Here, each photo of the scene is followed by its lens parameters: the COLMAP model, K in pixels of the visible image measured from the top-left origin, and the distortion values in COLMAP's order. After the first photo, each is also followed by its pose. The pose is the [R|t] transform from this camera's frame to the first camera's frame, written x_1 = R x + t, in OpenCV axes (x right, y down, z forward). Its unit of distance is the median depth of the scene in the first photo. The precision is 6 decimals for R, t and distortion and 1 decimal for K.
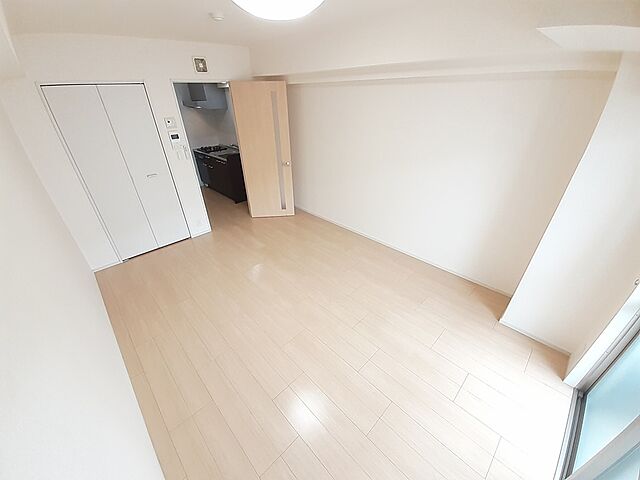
lens RADIAL K [[260.0, 0, 316.3], [0, 260.0, 239.2], [0, 0, 1]] dist [0.002075, 0.000102]
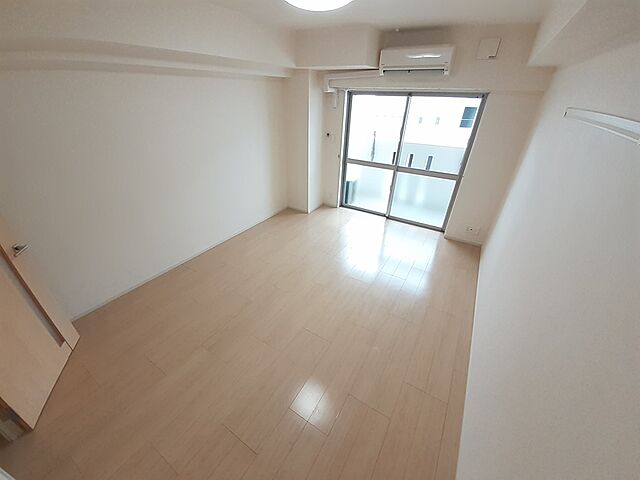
lens RADIAL K [[260.0, 0, 316.3], [0, 260.0, 239.2], [0, 0, 1]] dist [0.002075, 0.000102]
pose [[-0.253299, -0.465863, 0.847827, -0.912104], [0.473647, 0.704451, 0.528589, -0.473501], [-0.843503, 0.535462, 0.042218, 0.914517]]
